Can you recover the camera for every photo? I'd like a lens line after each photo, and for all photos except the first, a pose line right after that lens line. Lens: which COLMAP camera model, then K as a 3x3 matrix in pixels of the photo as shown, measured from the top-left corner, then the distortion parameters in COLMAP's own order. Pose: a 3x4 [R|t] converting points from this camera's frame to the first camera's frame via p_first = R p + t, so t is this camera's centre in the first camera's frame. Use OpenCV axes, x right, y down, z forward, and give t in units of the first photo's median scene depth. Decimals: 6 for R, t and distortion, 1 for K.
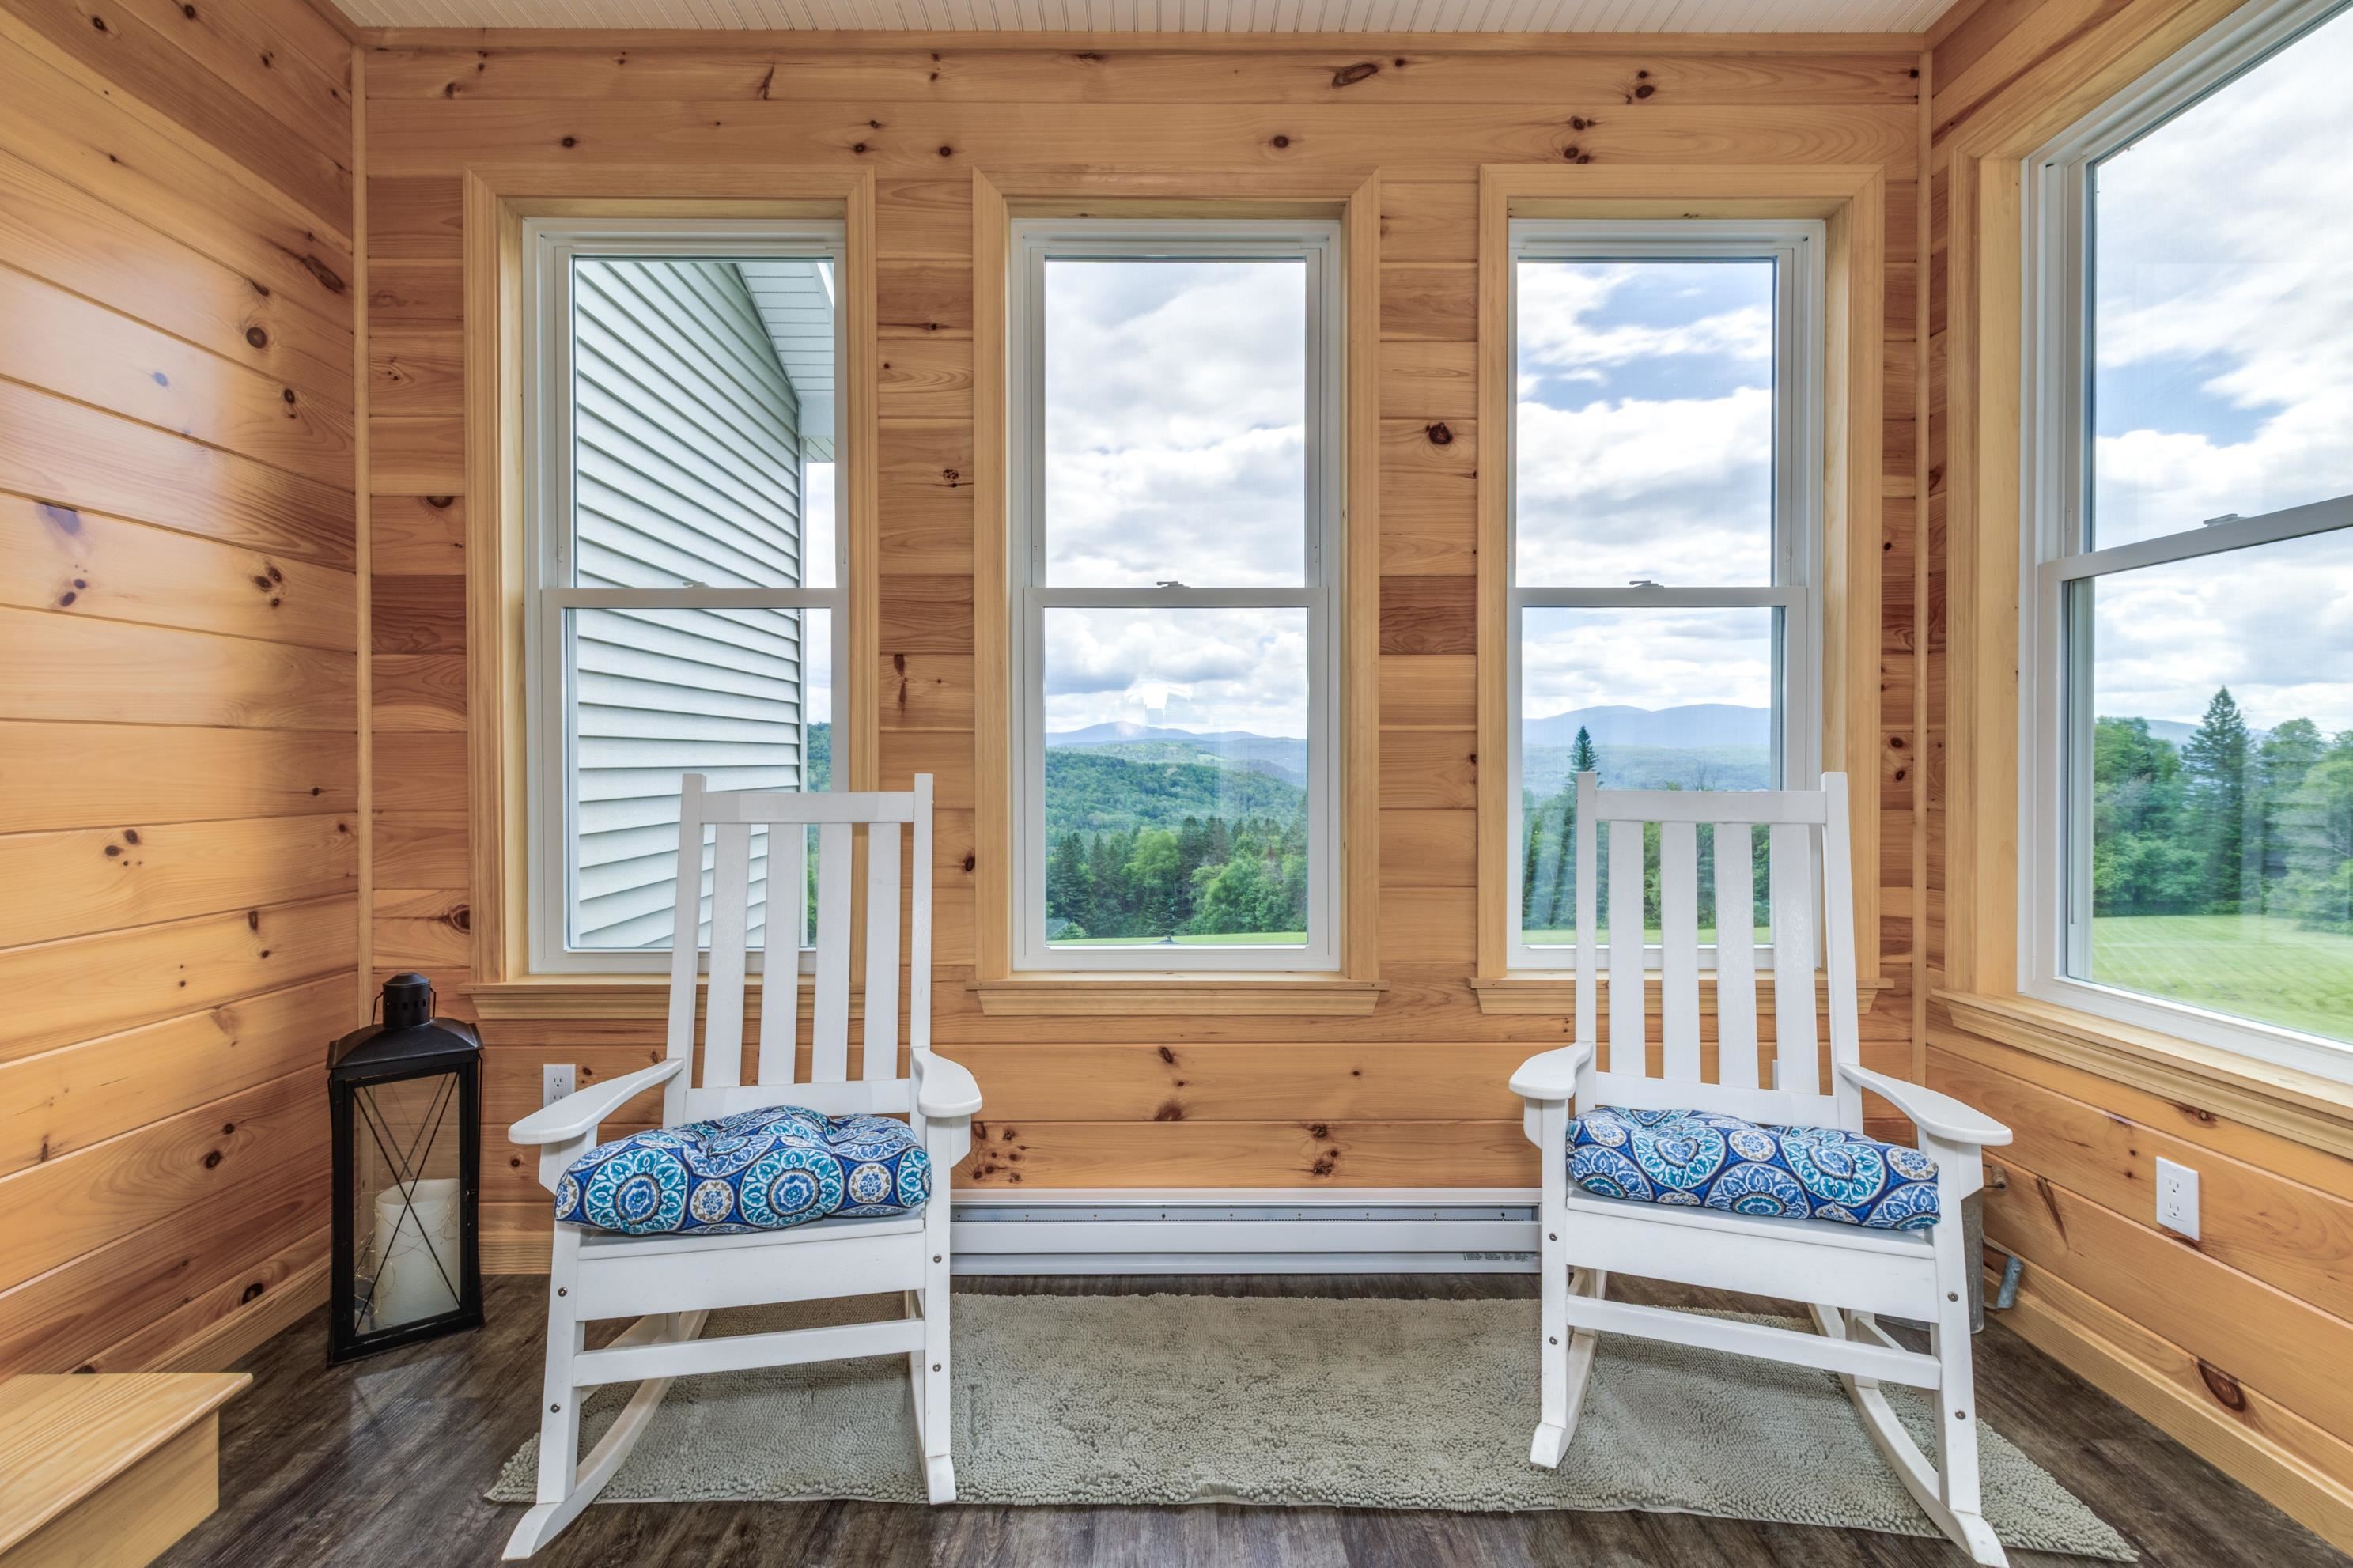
lens RADIAL K [[1086.3, 0, 1181.1], [0, 1086.3, 773.2], [0, 0, 1]] dist [0.002674, 0.000979]
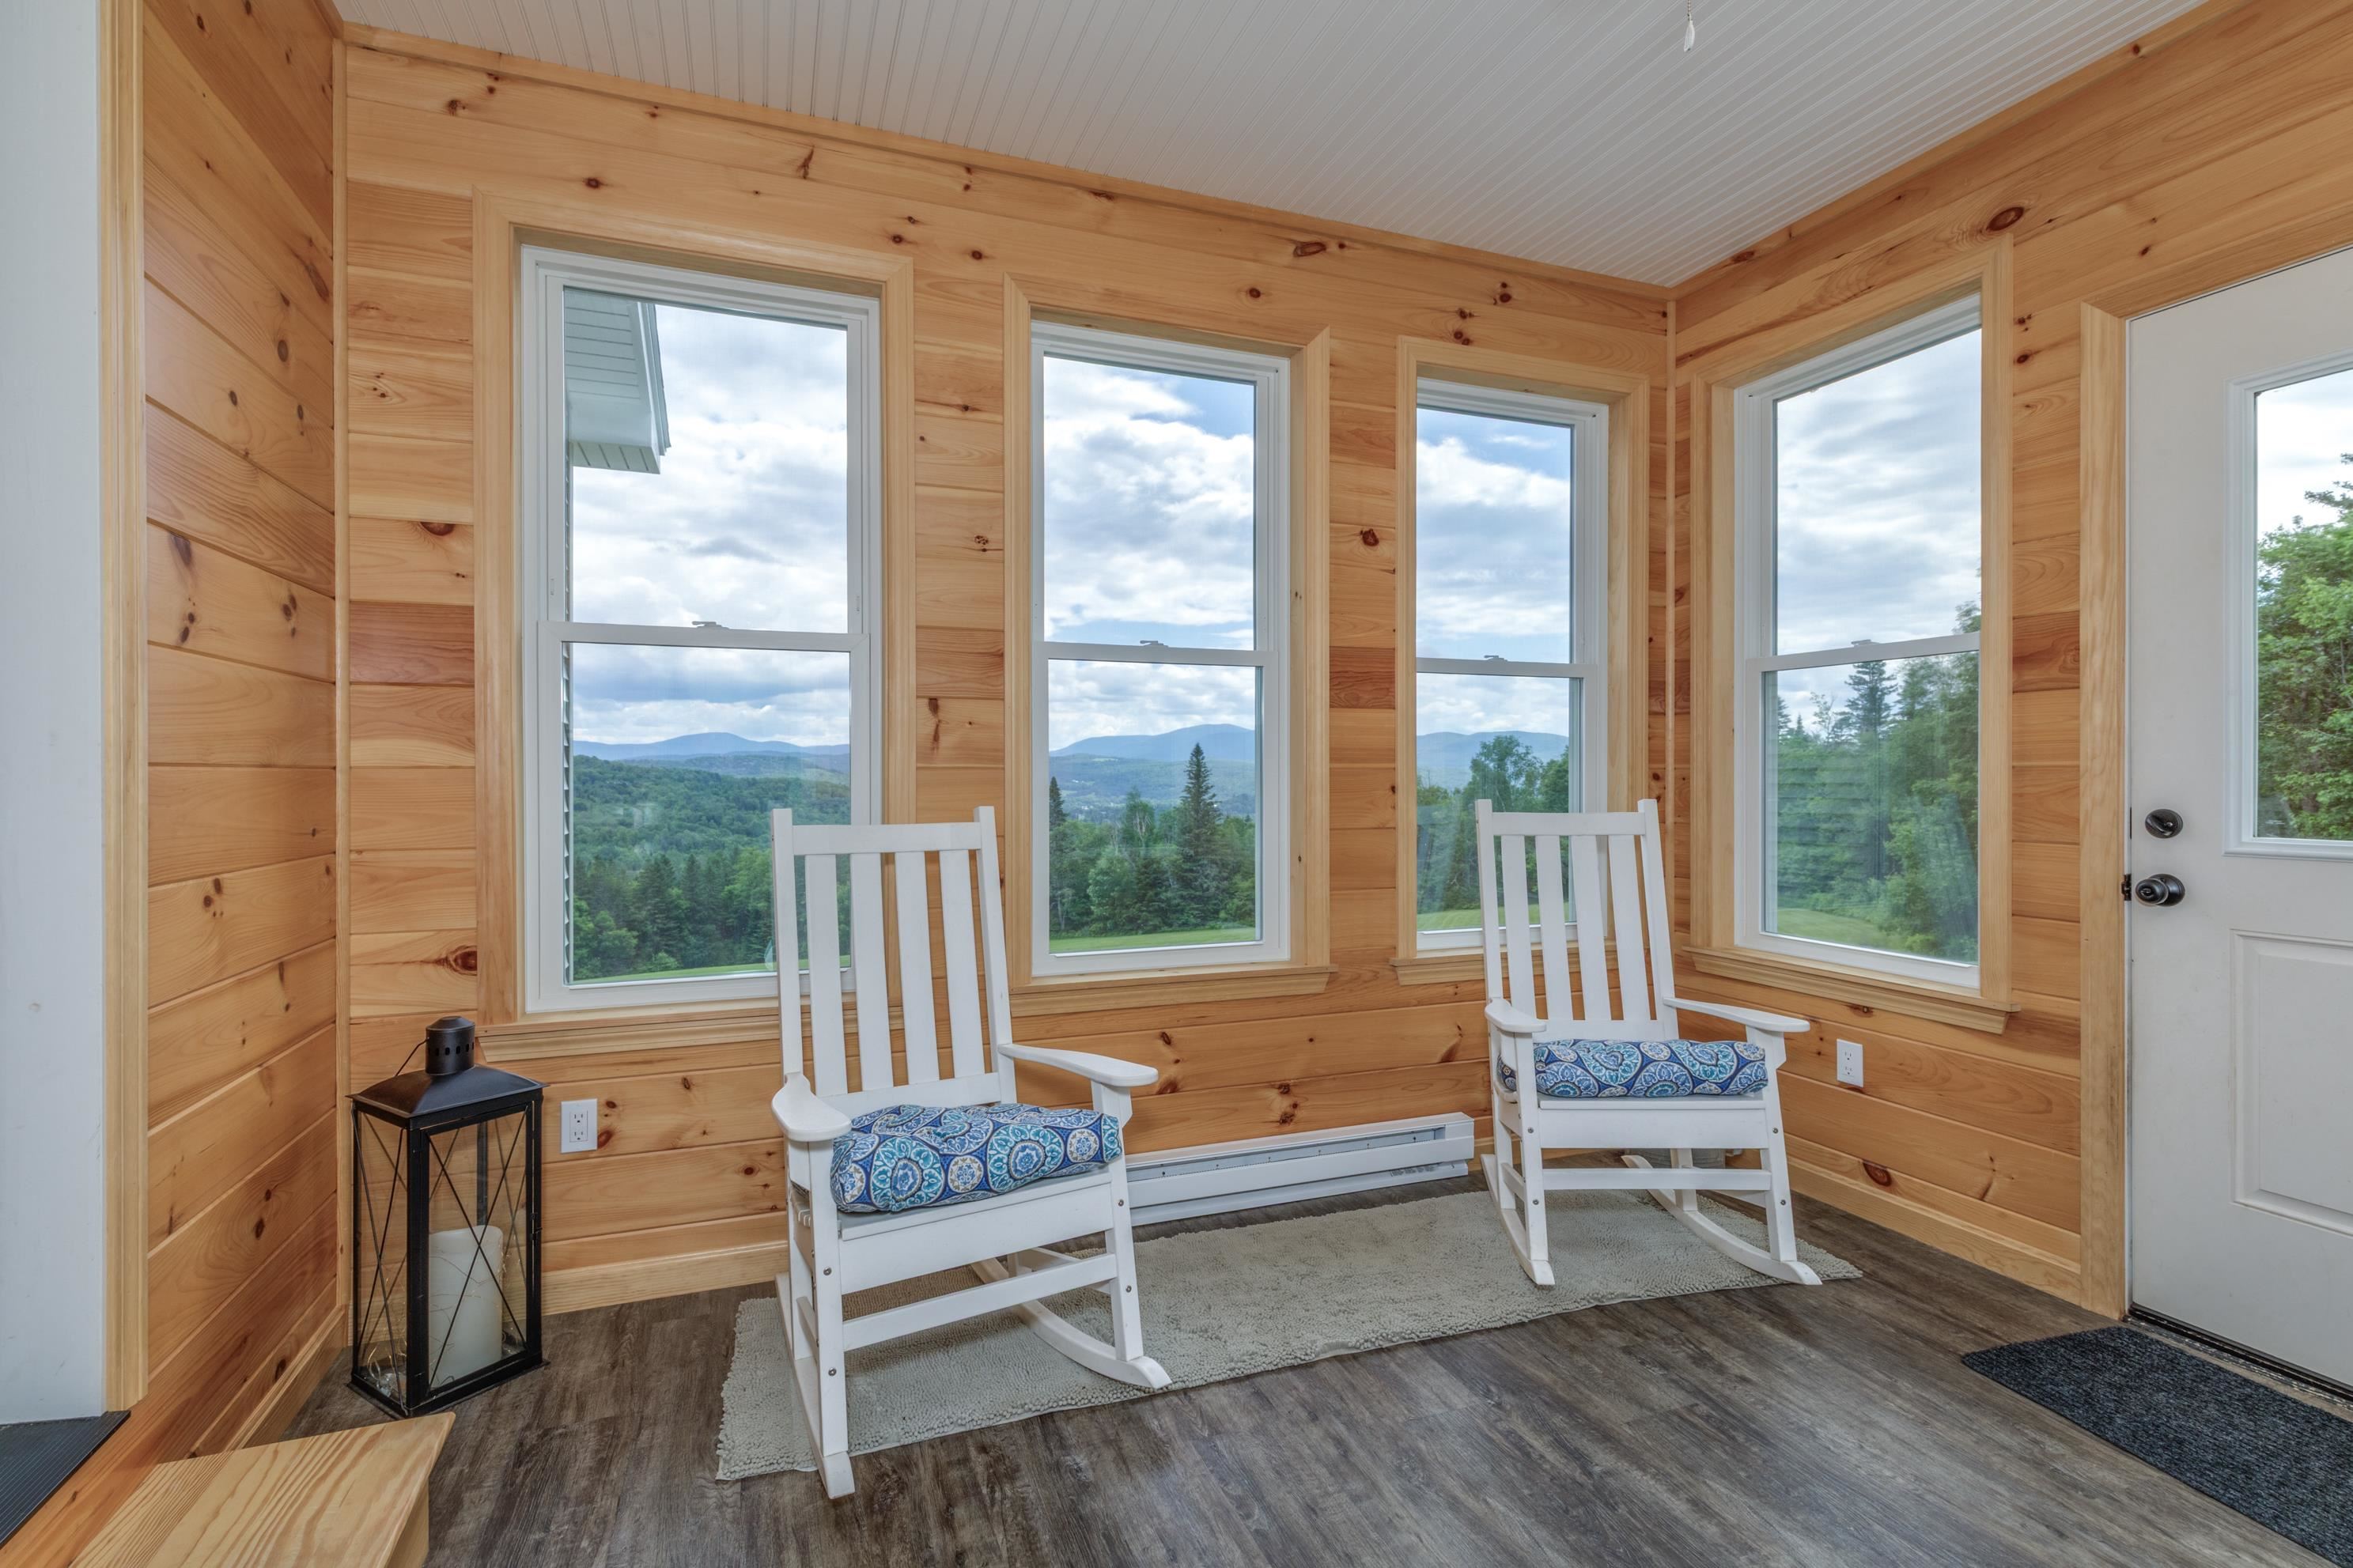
lens RADIAL K [[1073.3, 0, 1176.5], [0, 1073.3, 784.0], [0, 0, 1]] dist [0.004149, 0.000237]
pose [[0.942369, -0.004618, 0.334543, -0.406793], [0.005792, 0.999980, -0.002511, -0.018151], [-0.334525, 0.004304, 0.942377, -0.122718]]
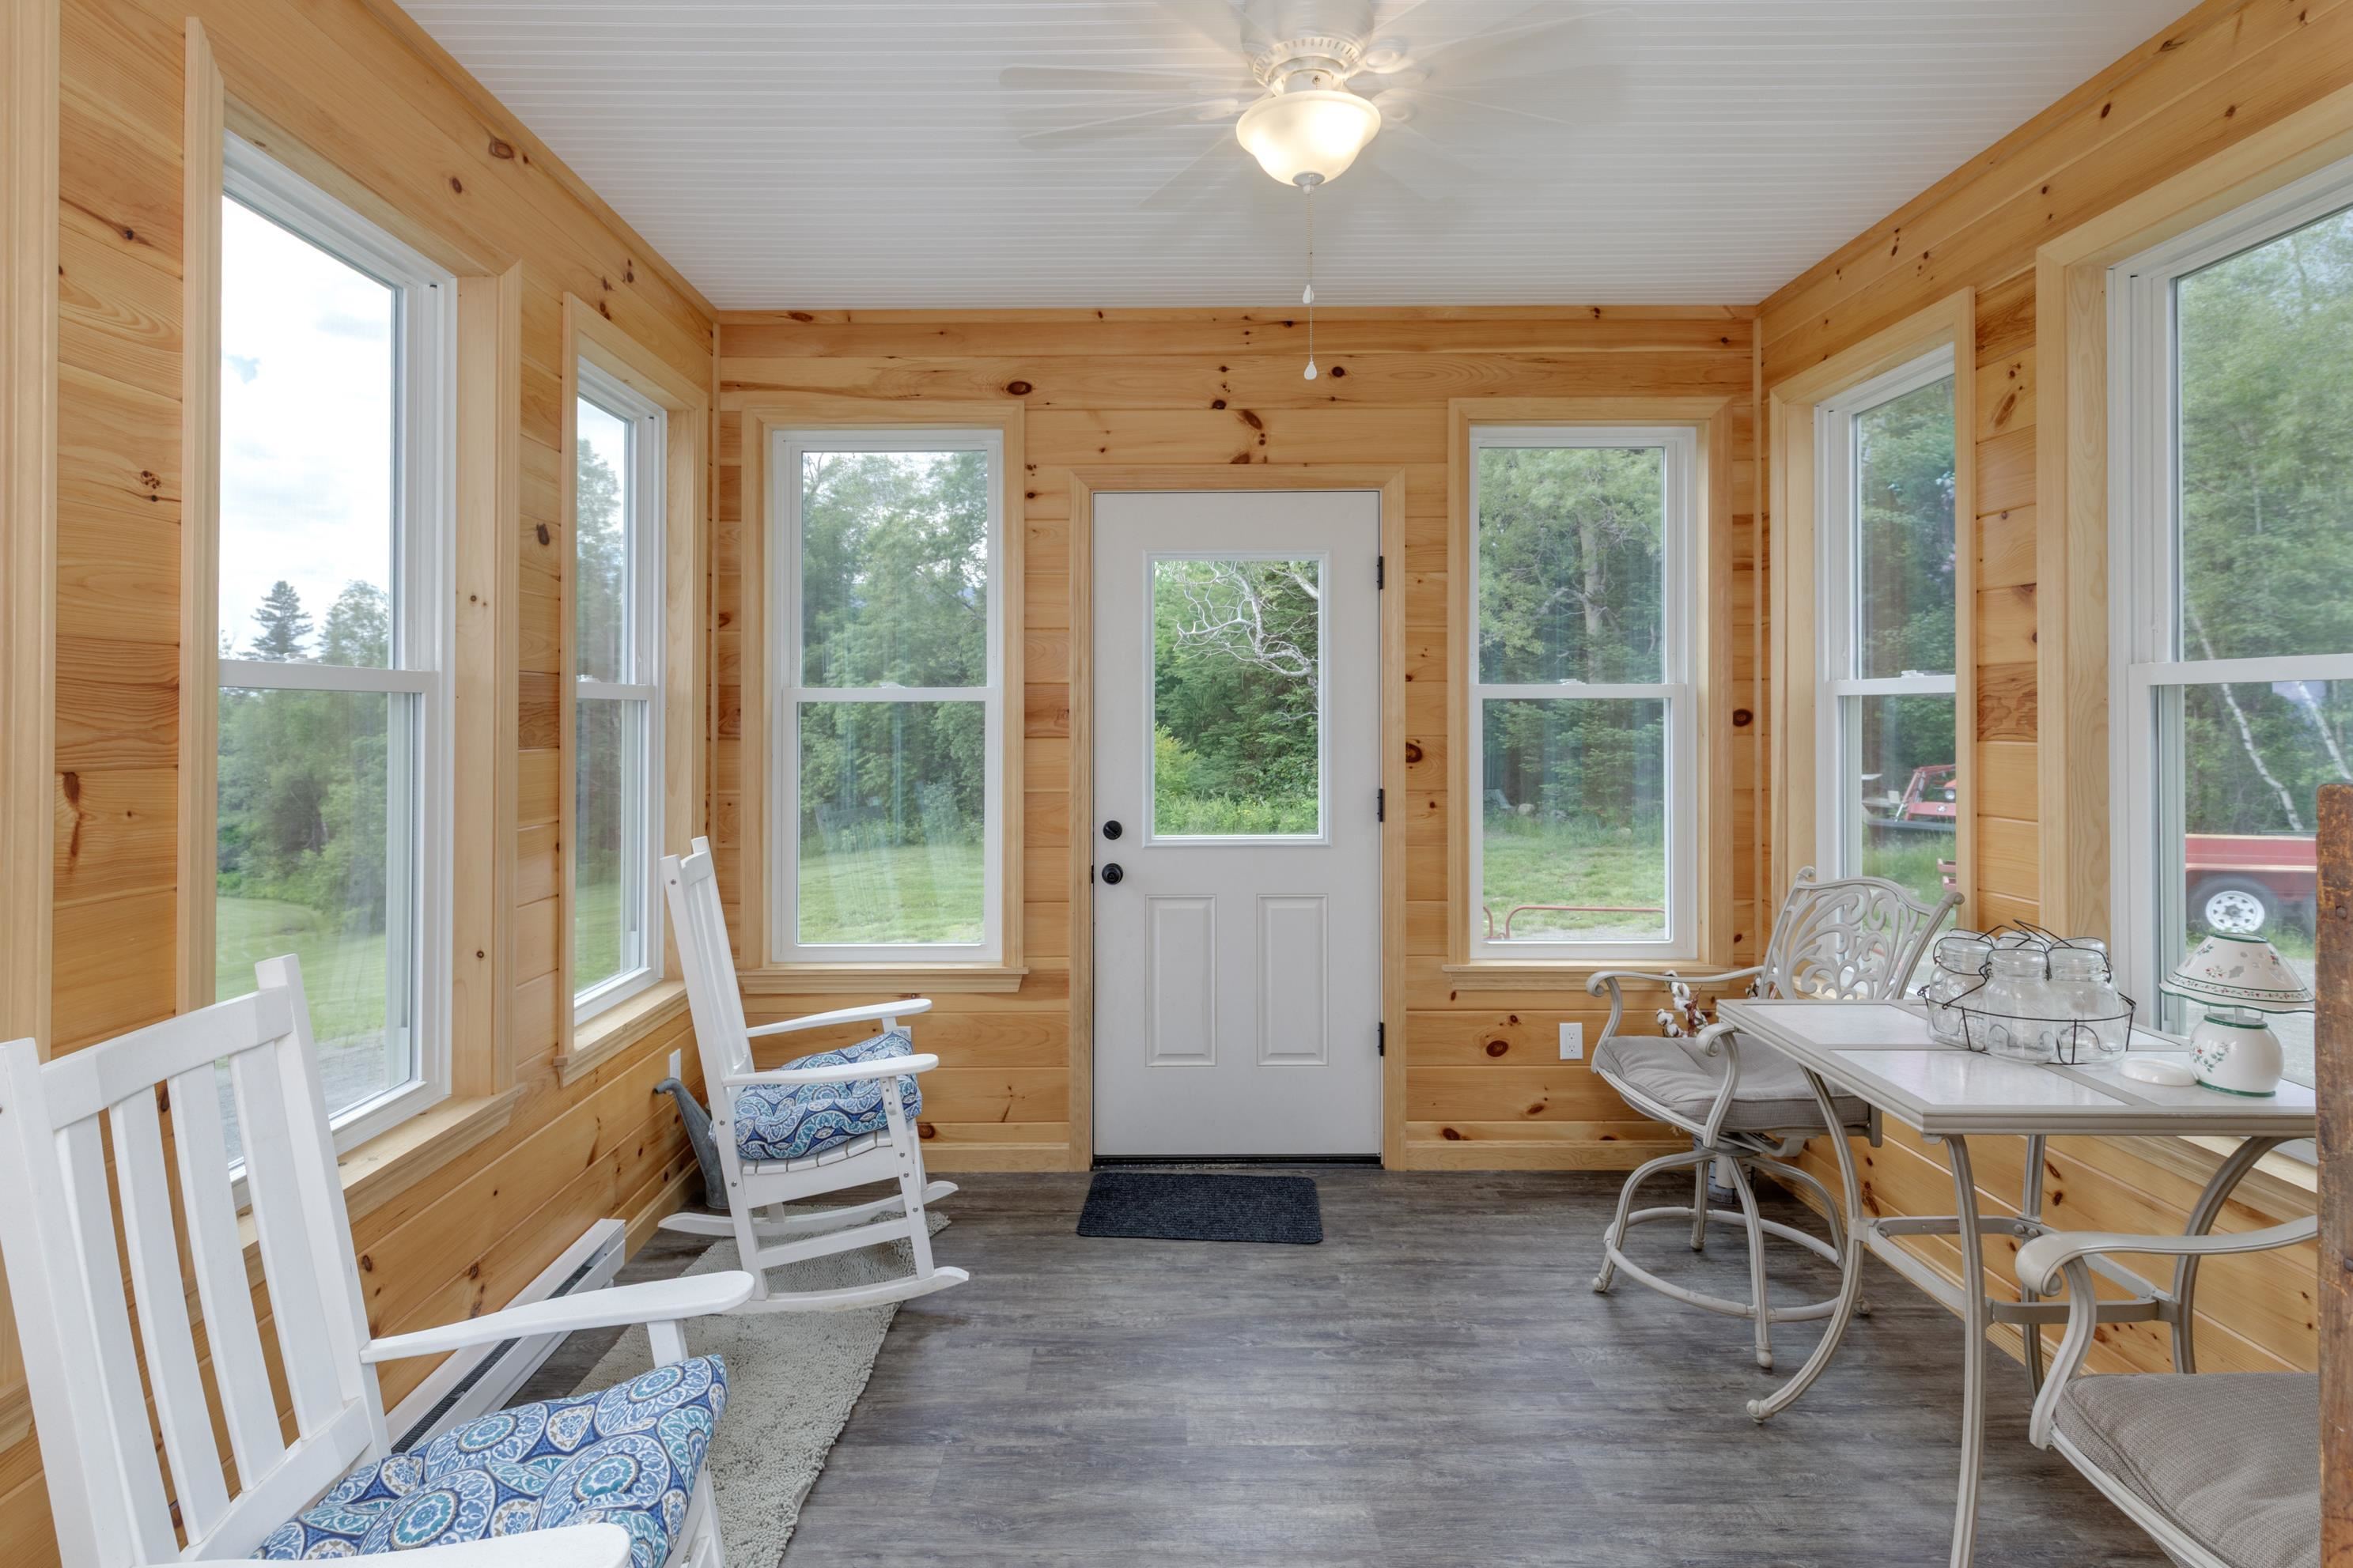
lens RADIAL K [[1279.8, 0, 1107.7], [0, 1279.8, 705.0], [0, 0, 1]] dist [0.003325, 0.000152]
pose [[0.007285, 0.002457, 0.999970, -0.967615], [0.012952, 0.999913, -0.002551, -0.141102], [-0.999890, 0.012971, 0.007253, 0.460479]]
